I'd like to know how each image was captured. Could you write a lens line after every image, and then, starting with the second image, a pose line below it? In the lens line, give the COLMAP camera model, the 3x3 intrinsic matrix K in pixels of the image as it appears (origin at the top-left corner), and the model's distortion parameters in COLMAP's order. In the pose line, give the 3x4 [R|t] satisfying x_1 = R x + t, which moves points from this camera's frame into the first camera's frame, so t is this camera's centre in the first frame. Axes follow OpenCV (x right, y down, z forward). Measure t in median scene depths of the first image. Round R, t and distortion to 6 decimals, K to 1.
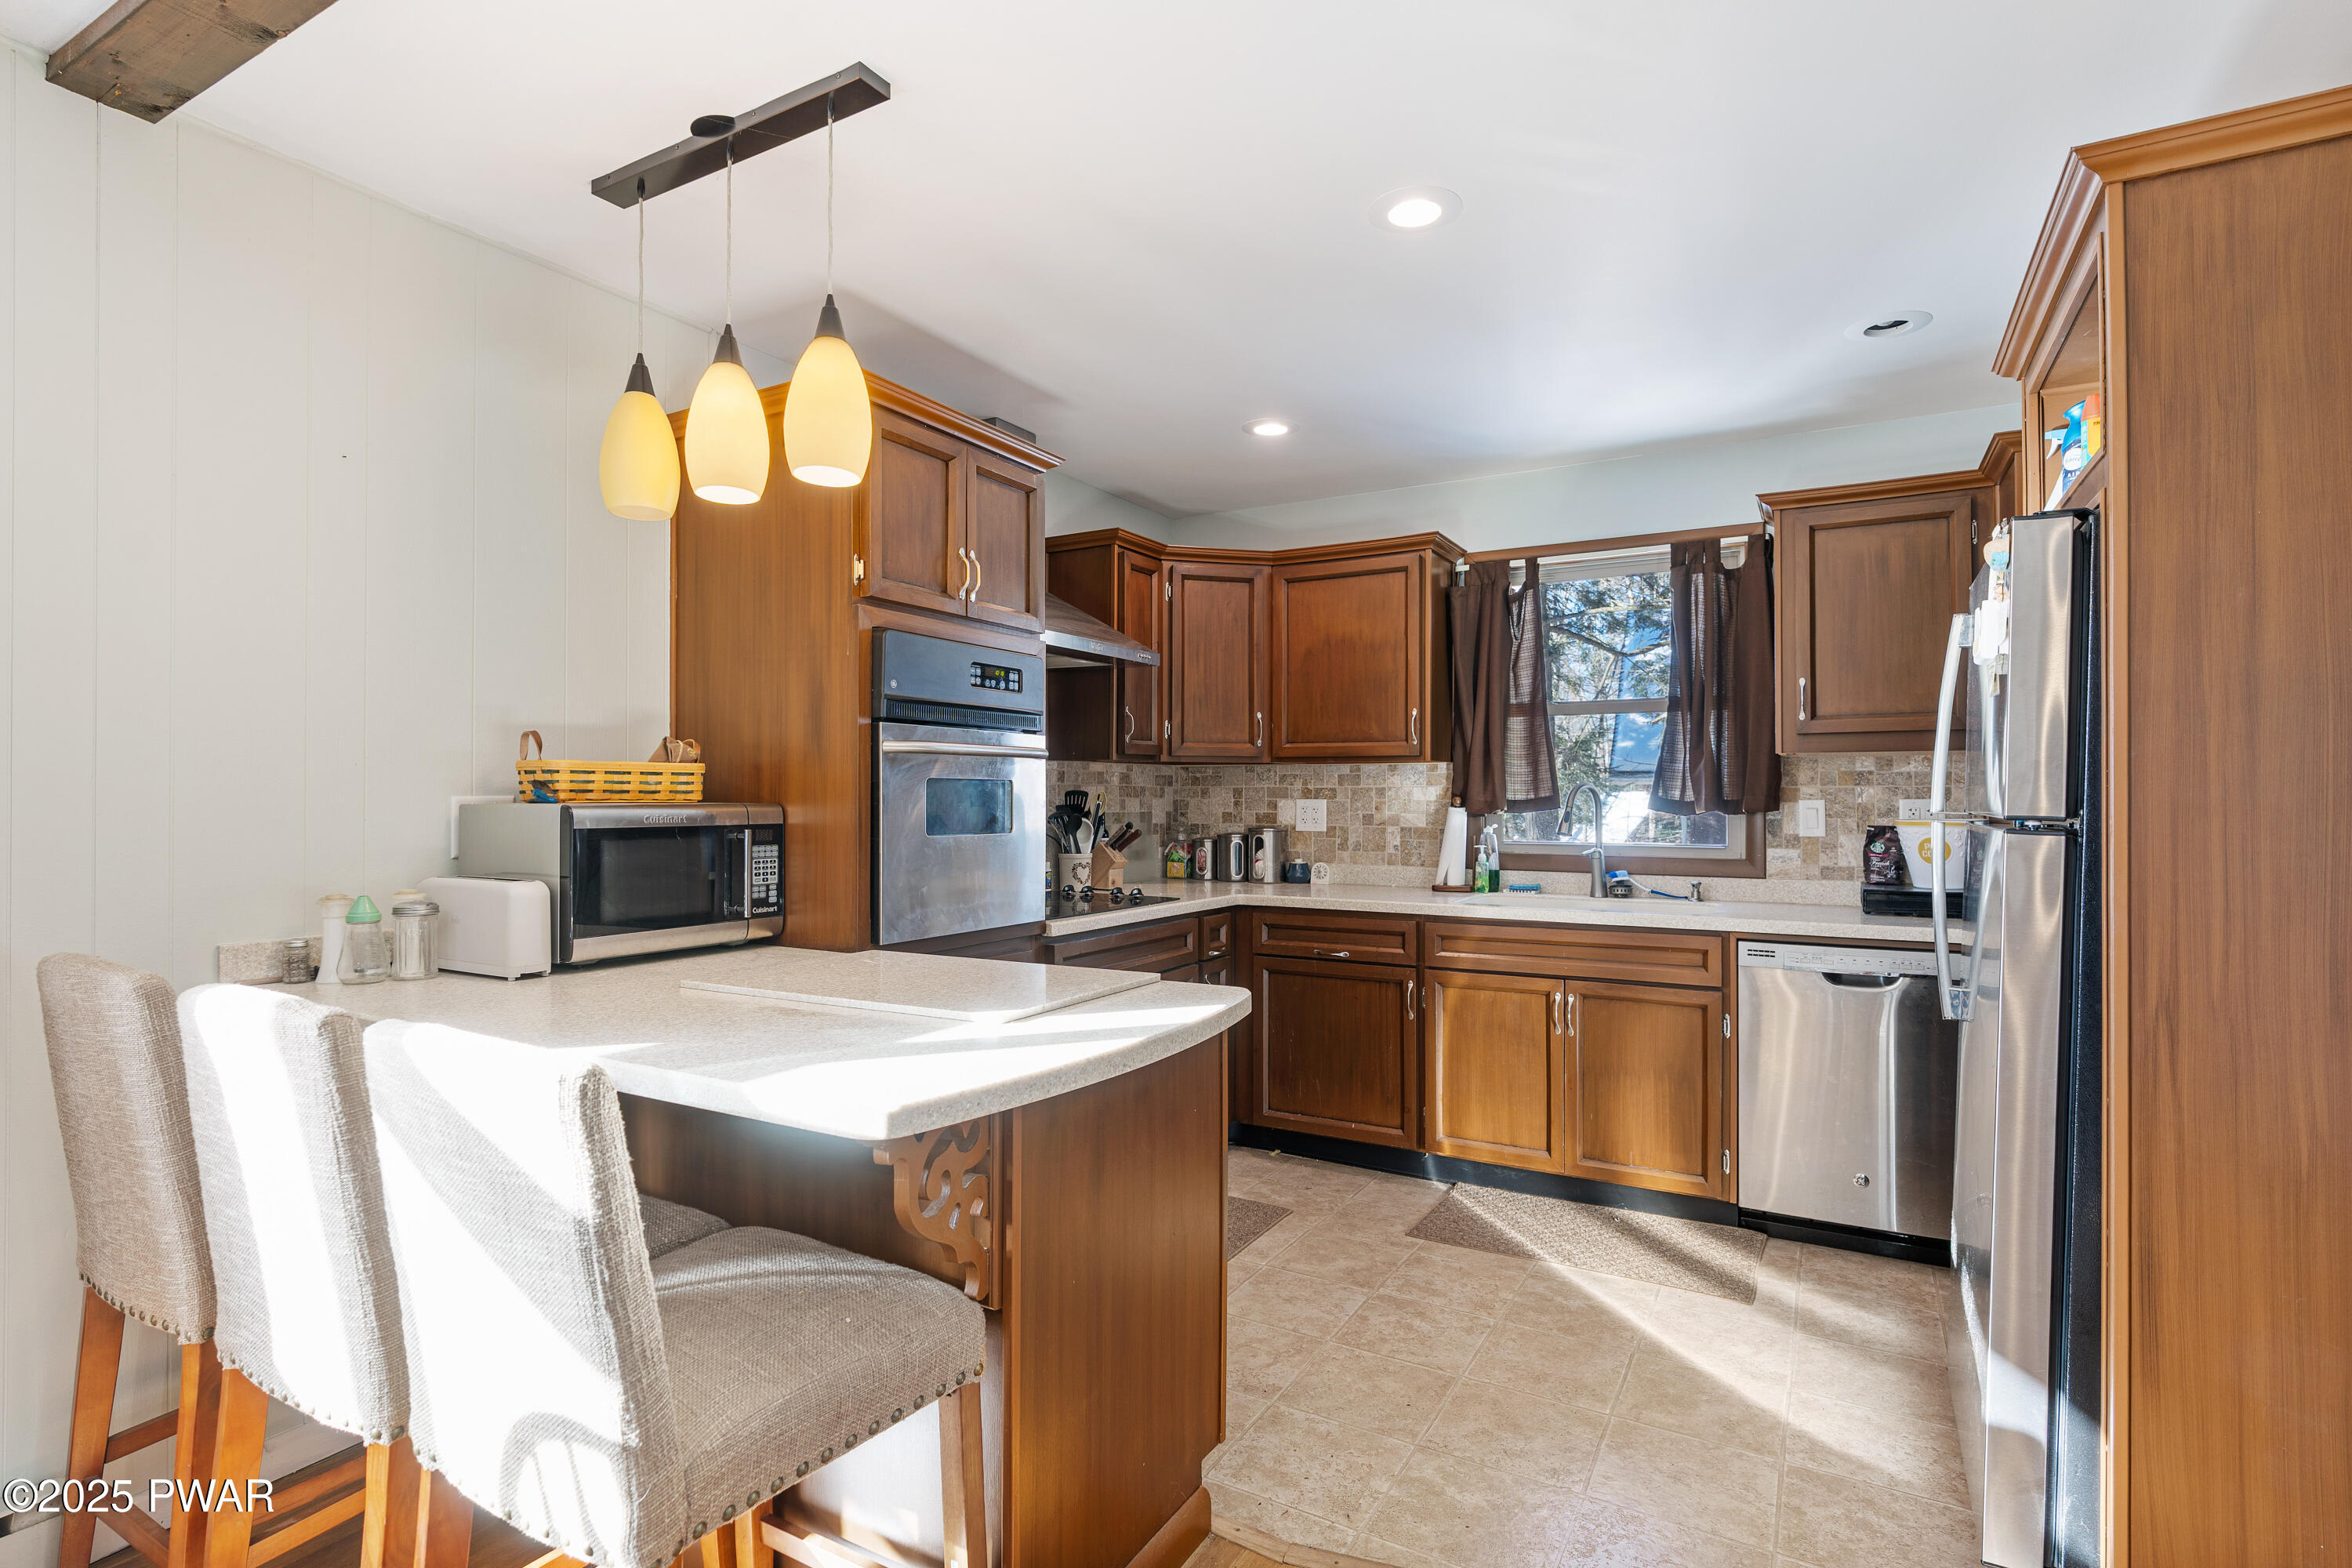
lens RADIAL K [[1147.1, 0, 1182.2], [0, 1147.1, 798.1], [0, 0, 1]] dist [-0.002709, -0.000234]
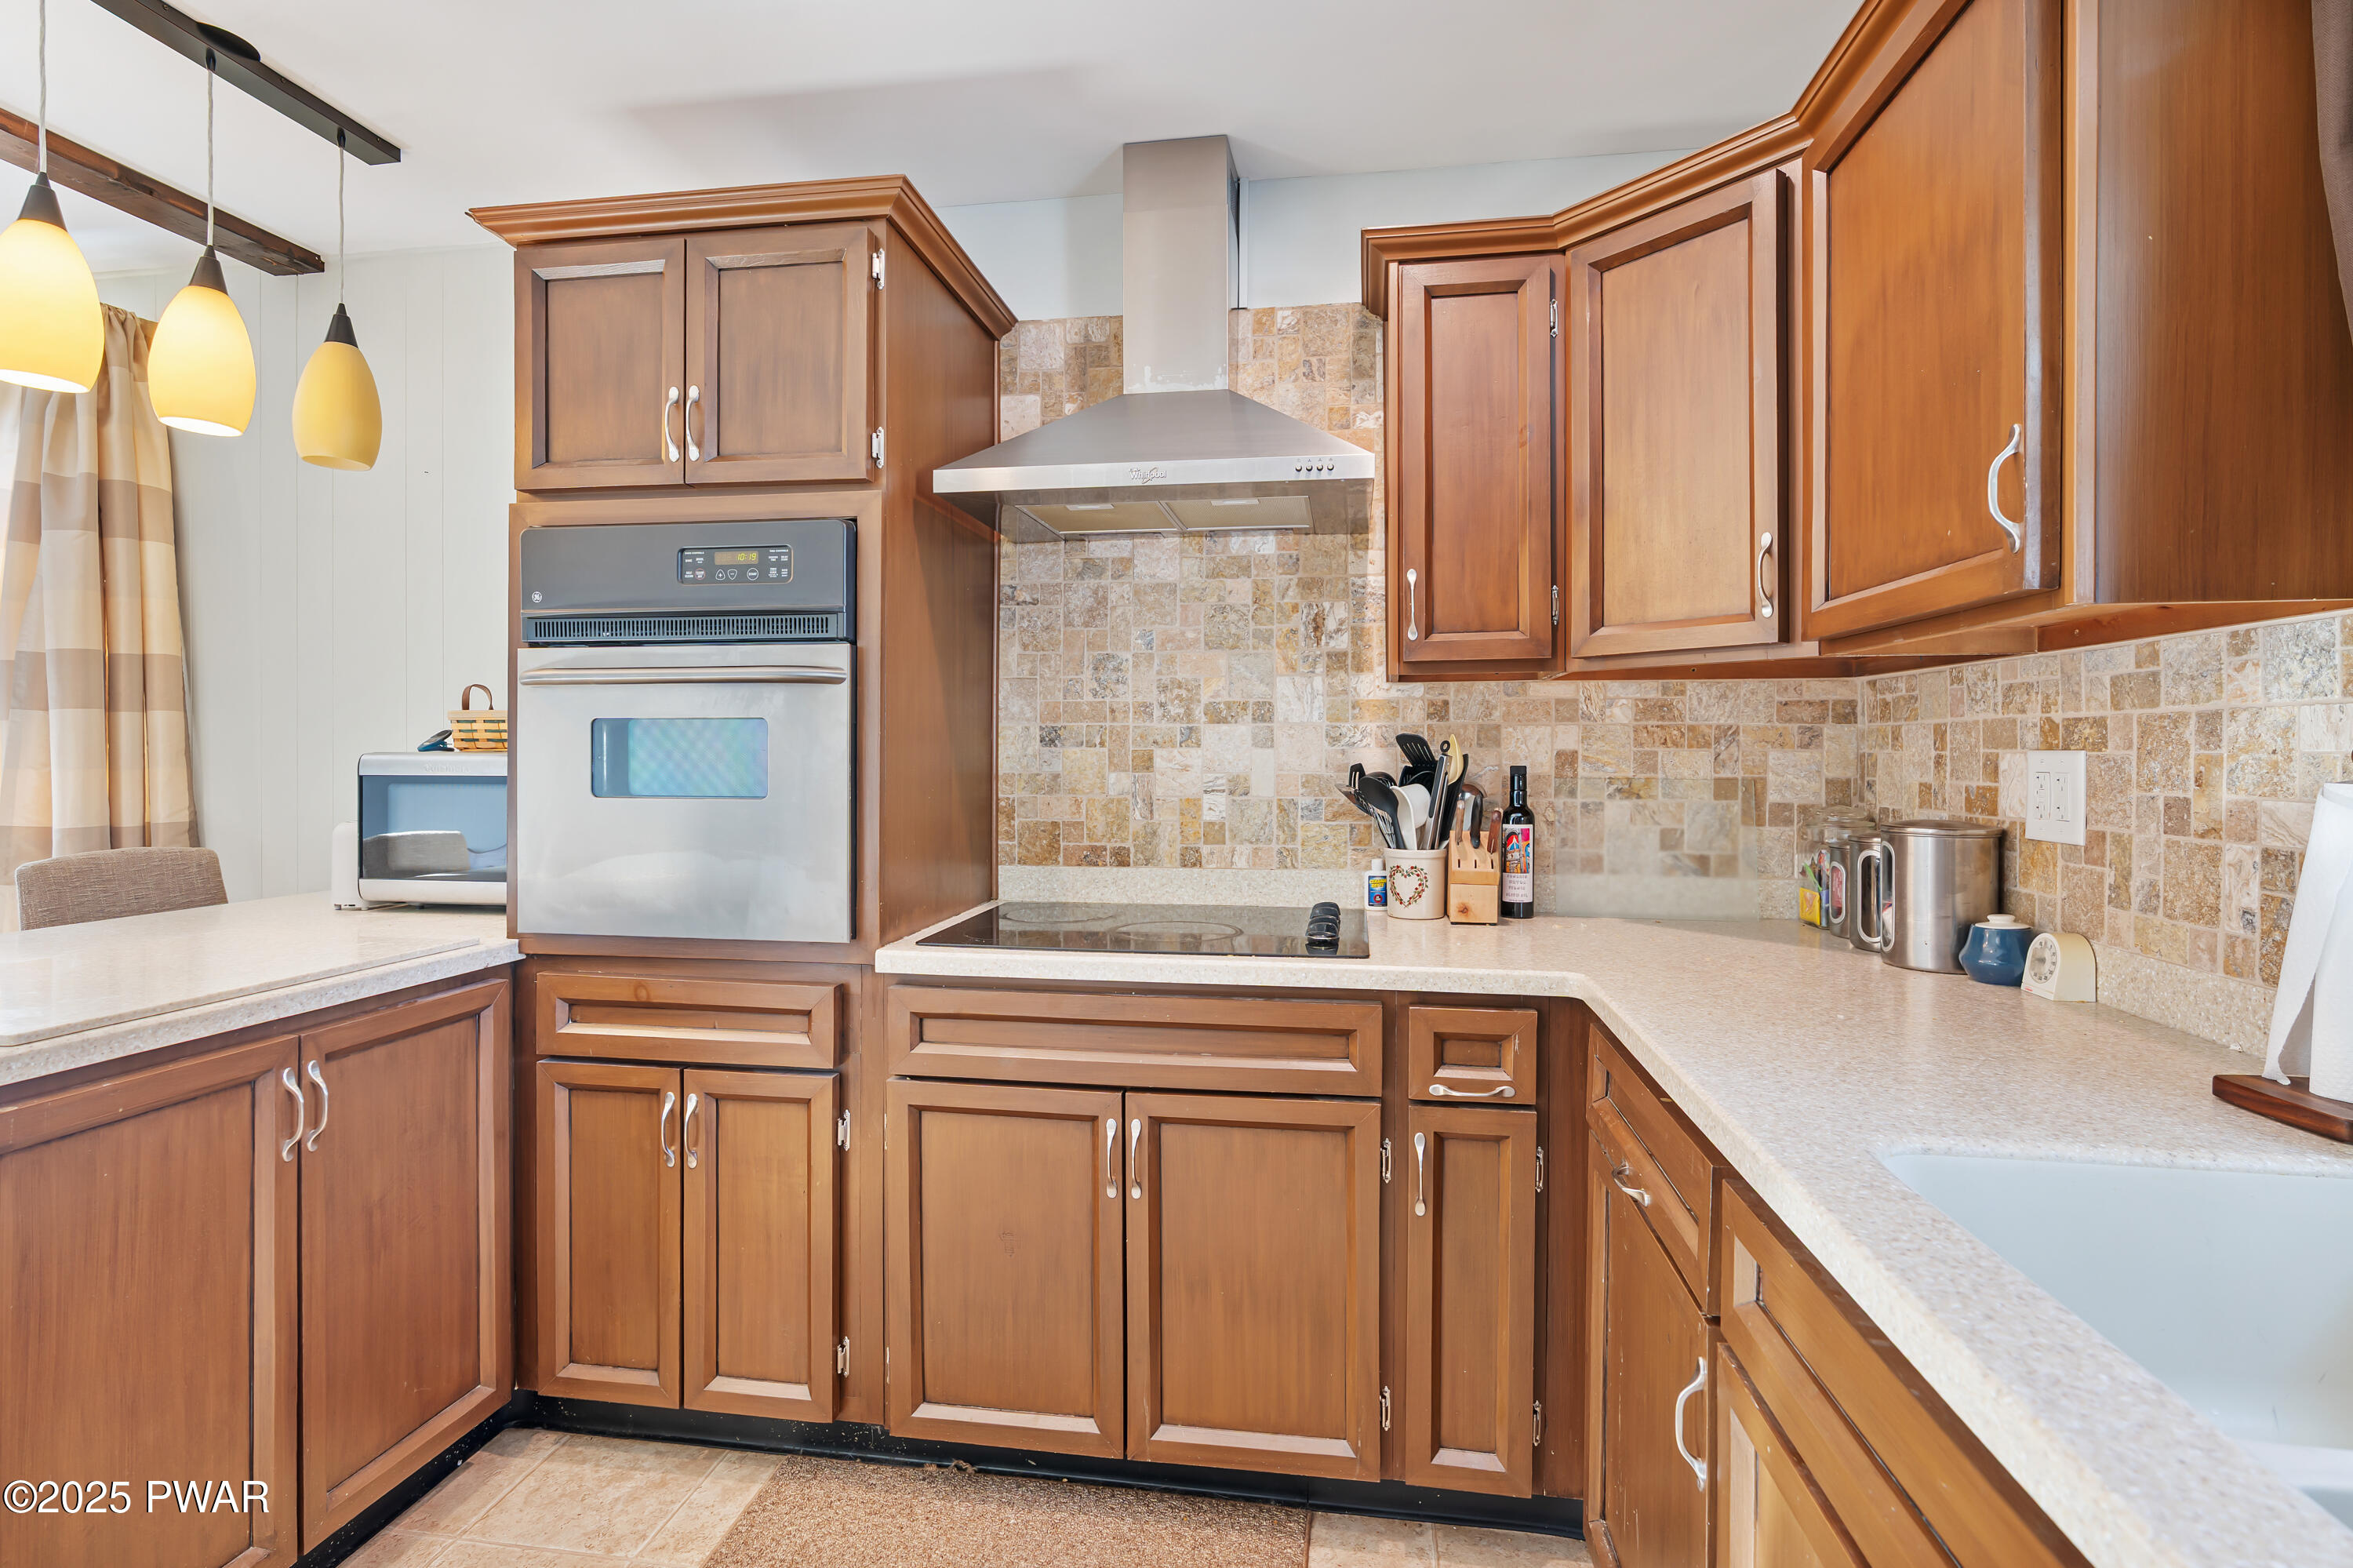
lens RADIAL K [[1181.6, 0, 1168.2], [0, 1181.6, 758.5], [0, 0, 1]] dist [-0.000116, 0.000186]
pose [[0.353510, 0.004647, -0.935419, 0.435047], [-0.002613, 0.999989, 0.003980, 0.003070], [0.935427, 0.001037, 0.353518, 0.755459]]
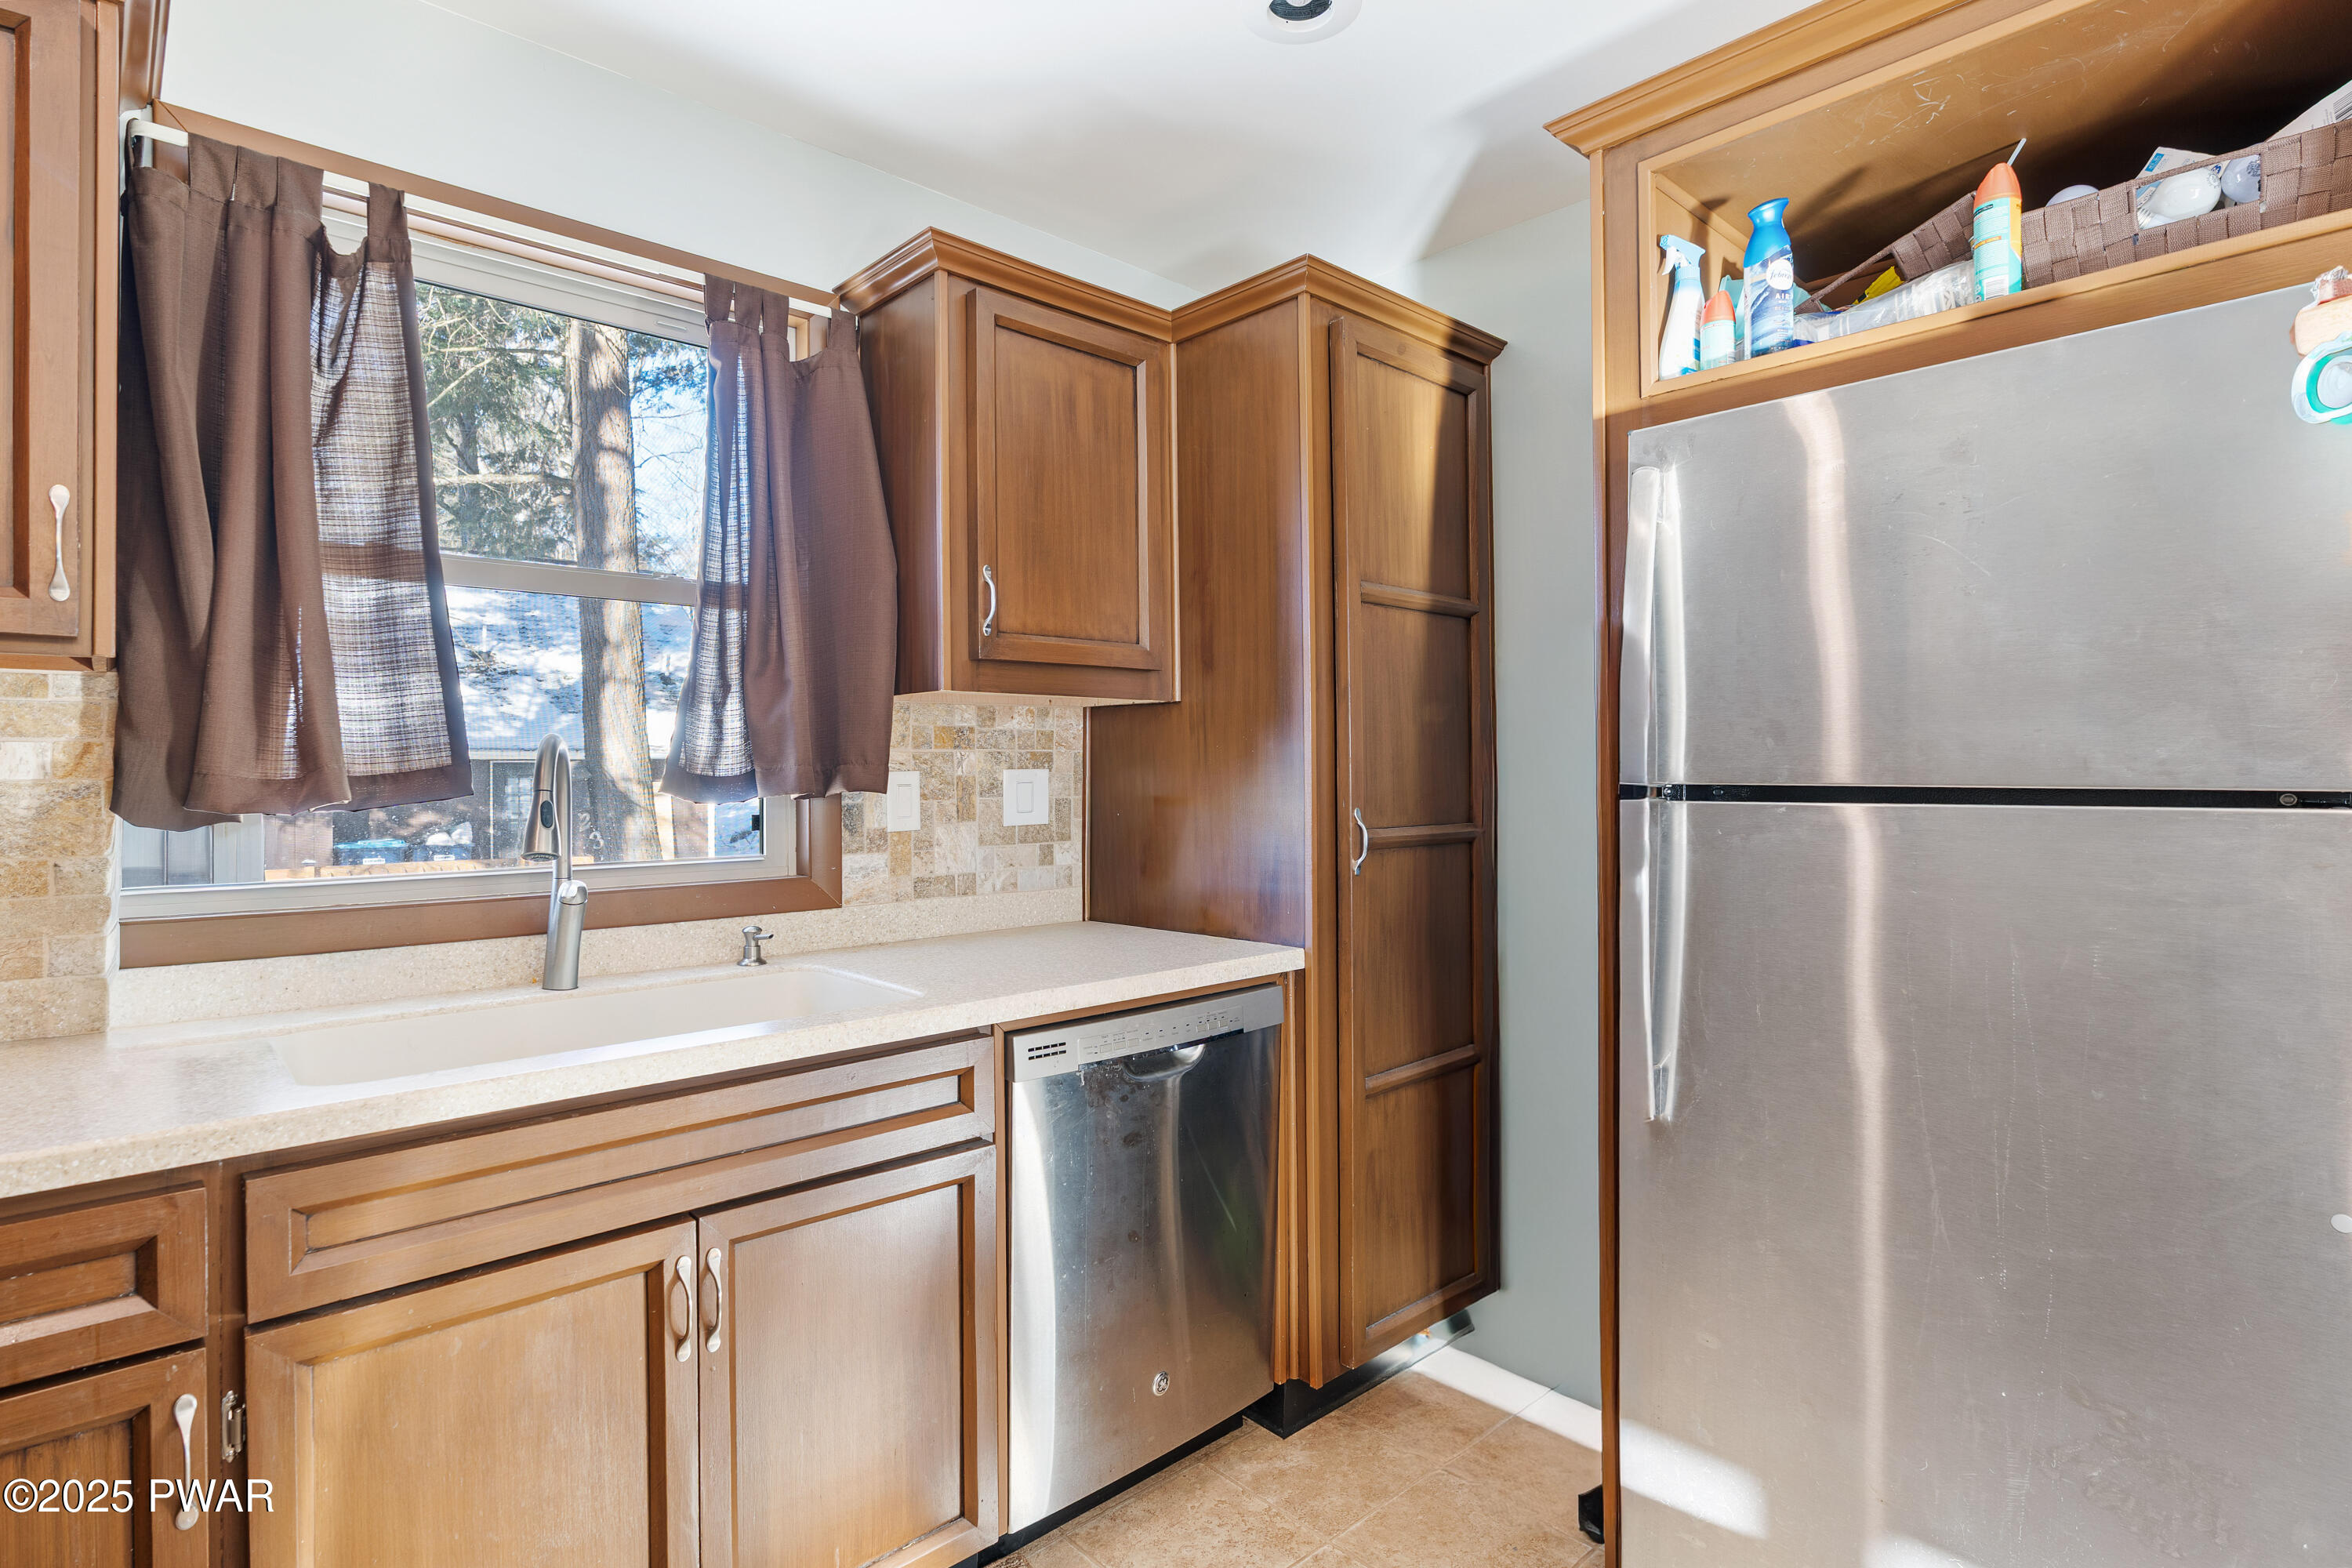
lens RADIAL K [[1181.0, 0, 1167.7], [0, 1181.0, 758.5], [0, 0, 1]] dist [-0.000116, 0.000186]
pose [[0.301128, 0.005067, 0.953570, -0.013469], [0.007154, 0.999946, -0.007573, 0.000418], [-0.953557, 0.009102, 0.301075, 0.666335]]
